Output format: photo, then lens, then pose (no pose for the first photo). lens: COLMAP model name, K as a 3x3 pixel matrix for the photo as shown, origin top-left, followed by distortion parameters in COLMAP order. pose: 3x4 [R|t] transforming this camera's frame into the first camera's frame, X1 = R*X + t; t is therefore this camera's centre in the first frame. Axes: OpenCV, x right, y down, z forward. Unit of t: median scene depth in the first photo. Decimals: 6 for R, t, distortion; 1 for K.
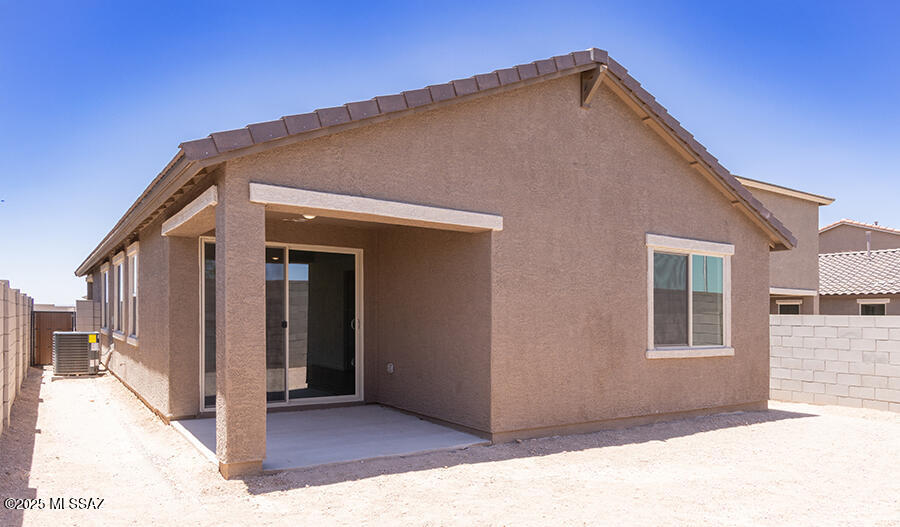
lens RADIAL K [[622.0, 0, 451.6], [0, 622.0, 264.9], [0, 0, 1]] dist [0.011343, -0.005001]
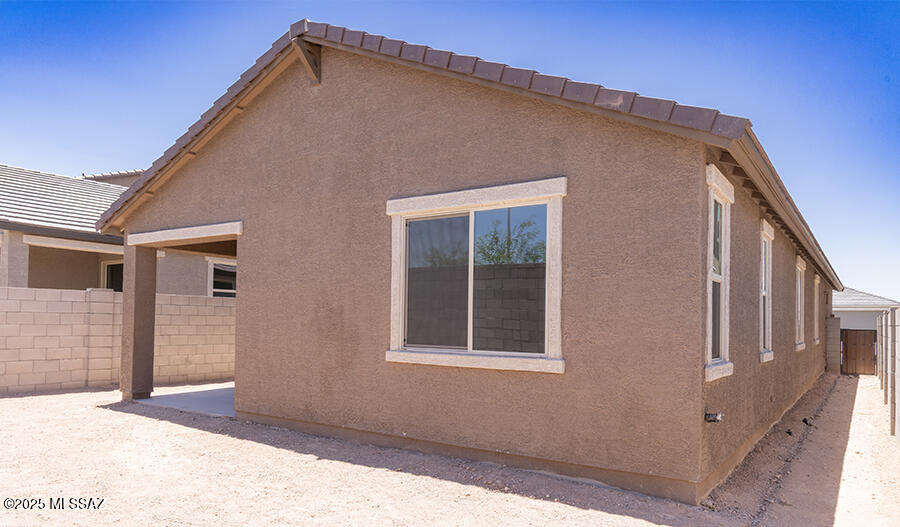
lens RADIAL K [[622.0, 0, 450.7], [0, 622.0, 262.1], [0, 0, 1]] dist [0.011343, -0.005001]
pose [[0.344153, -0.089896, -0.934600, 1.100973], [0.071603, 0.995020, -0.069340, 0.089281], [0.936179, -0.043057, 0.348876, 0.828180]]
